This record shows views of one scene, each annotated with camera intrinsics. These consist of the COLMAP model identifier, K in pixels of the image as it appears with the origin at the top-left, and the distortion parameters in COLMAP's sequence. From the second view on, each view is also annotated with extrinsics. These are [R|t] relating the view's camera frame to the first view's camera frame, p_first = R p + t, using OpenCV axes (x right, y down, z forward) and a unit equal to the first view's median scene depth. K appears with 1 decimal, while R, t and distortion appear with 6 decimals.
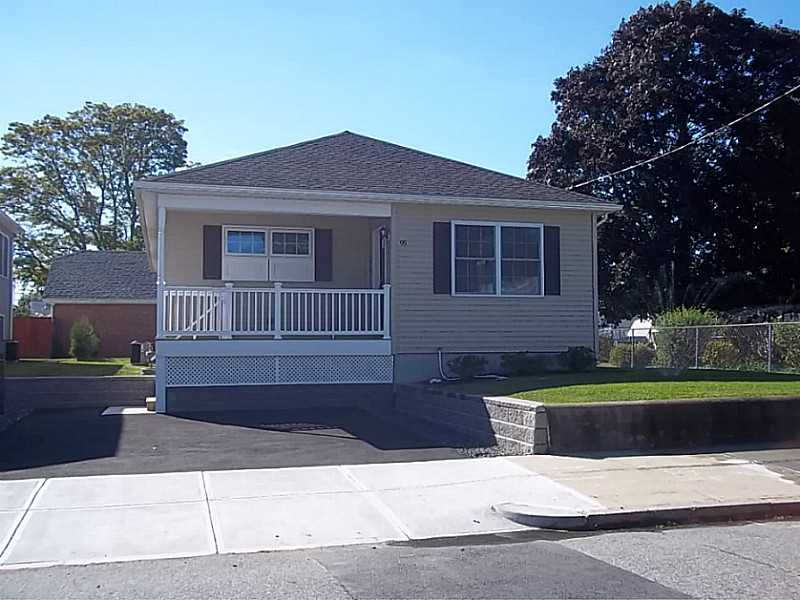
lens RADIAL K [[851.3, 0, 400.0], [0, 851.3, 300.0], [0, 0, 1]] dist [0.005464, -0.007430]
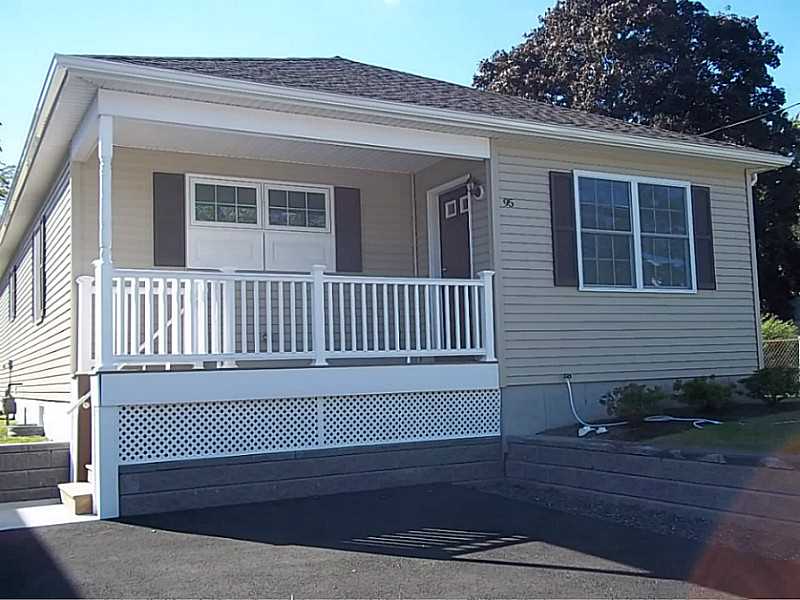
lens RADIAL K [[851.3, 0, 400.0], [0, 851.3, 300.0], [0, 0, 1]] dist [0.005464, -0.007430]
pose [[0.975511, -0.007864, 0.219812, -0.202244], [0.015752, 0.999292, -0.034157, 0.021400], [-0.219388, 0.036783, 0.974944, 0.421188]]
